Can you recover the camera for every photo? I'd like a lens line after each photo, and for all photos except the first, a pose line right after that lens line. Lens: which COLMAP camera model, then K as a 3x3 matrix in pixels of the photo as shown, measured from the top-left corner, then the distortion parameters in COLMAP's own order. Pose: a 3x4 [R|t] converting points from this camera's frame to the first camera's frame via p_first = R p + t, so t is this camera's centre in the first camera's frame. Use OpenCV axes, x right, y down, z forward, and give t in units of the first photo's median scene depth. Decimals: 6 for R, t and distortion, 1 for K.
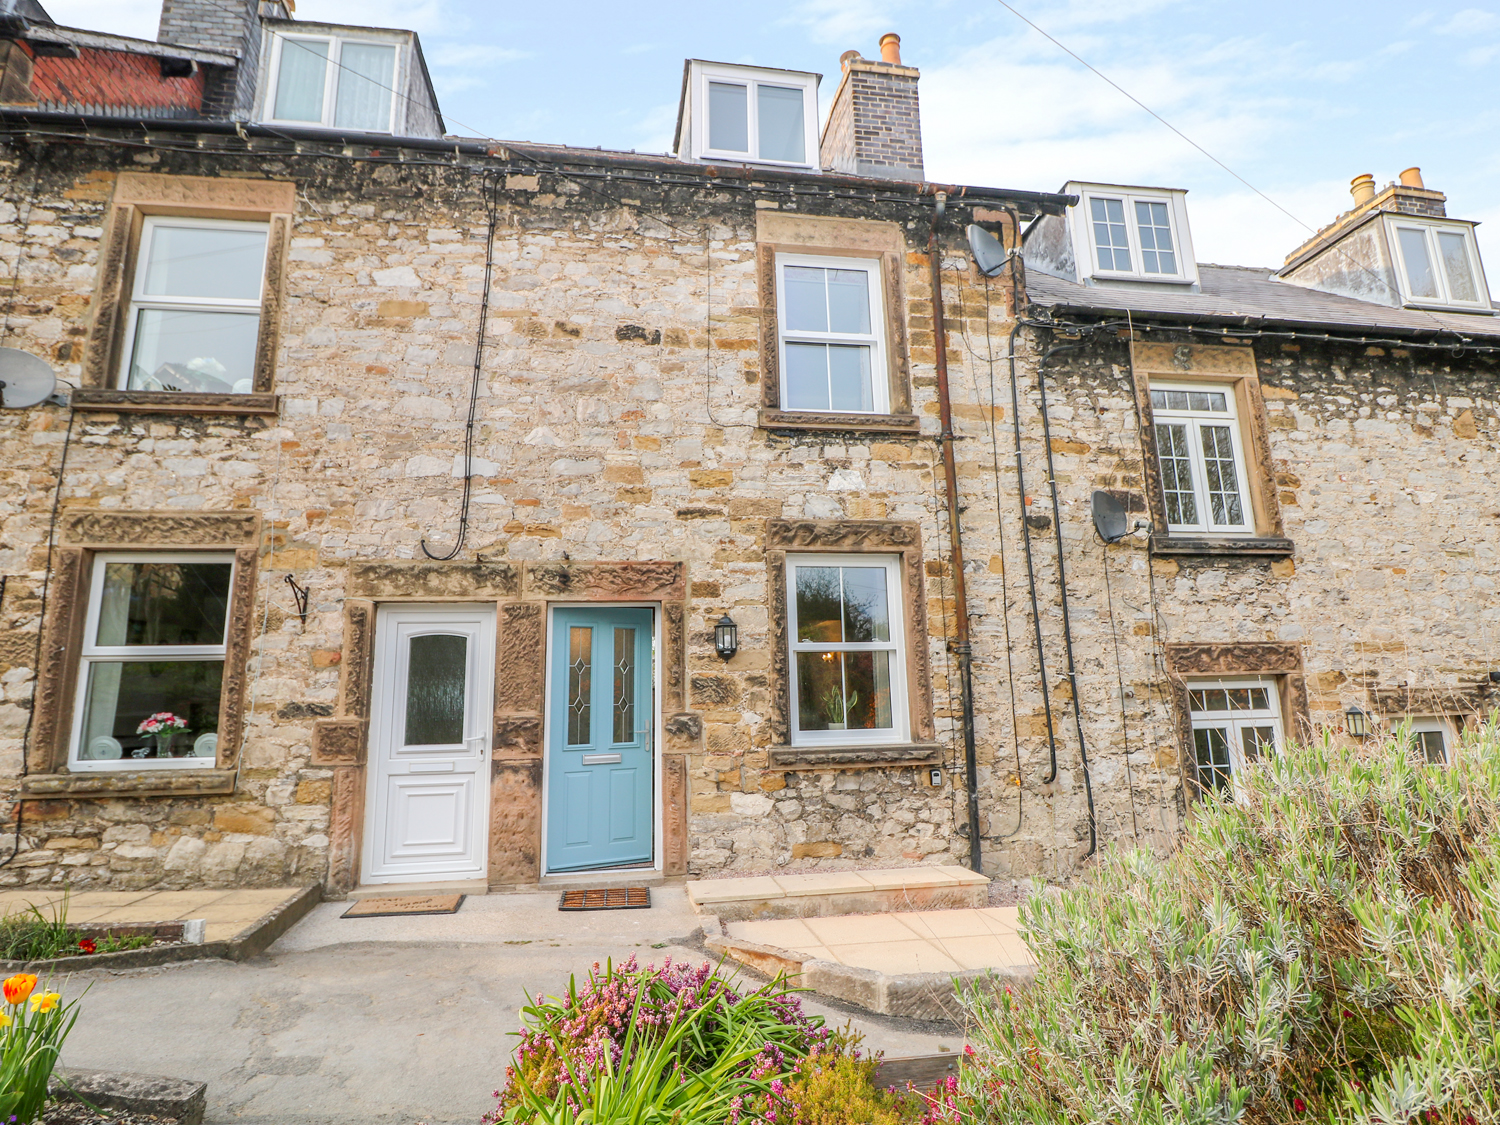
lens RADIAL K [[787.5, 0, 749.7], [0, 787.5, 564.5], [0, 0, 1]] dist [0.000194, -0.013190]
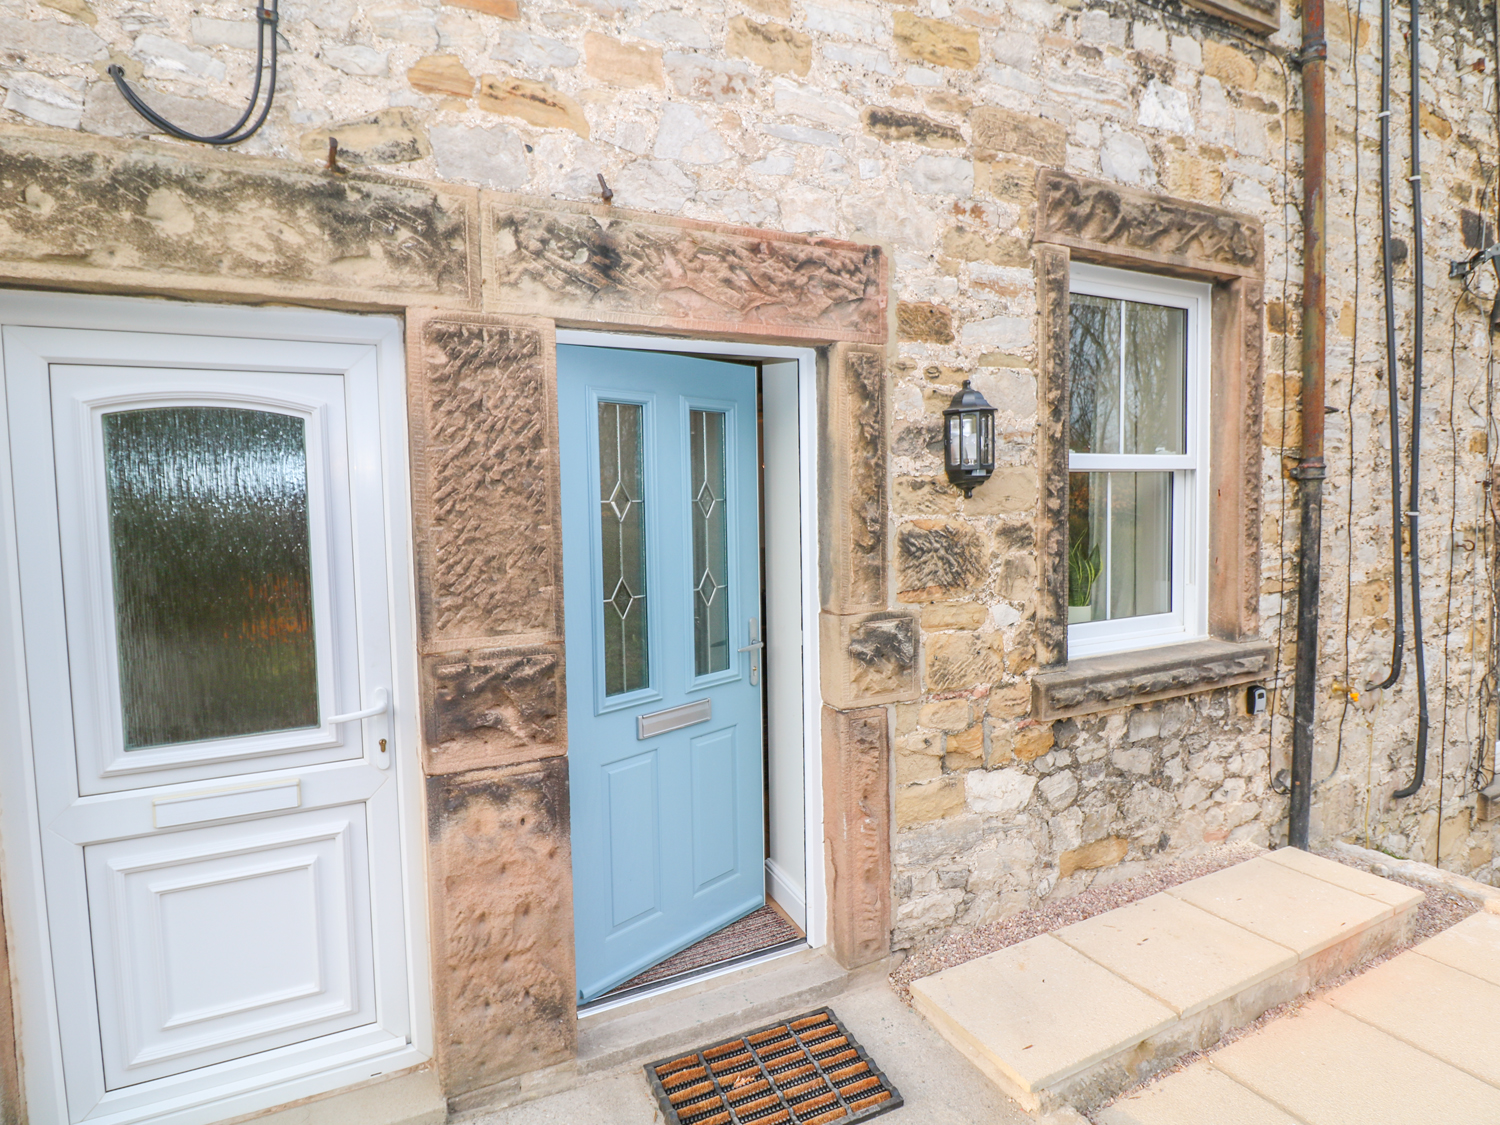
lens RADIAL K [[787.5, 0, 749.0], [0, 787.5, 553.7], [0, 0, 1]] dist [0.000194, -0.013190]
pose [[0.955993, -0.018727, 0.292793, -0.274821], [-0.047746, 0.974727, 0.218237, 0.065842], [-0.289480, -0.222613, 0.930938, 0.618655]]
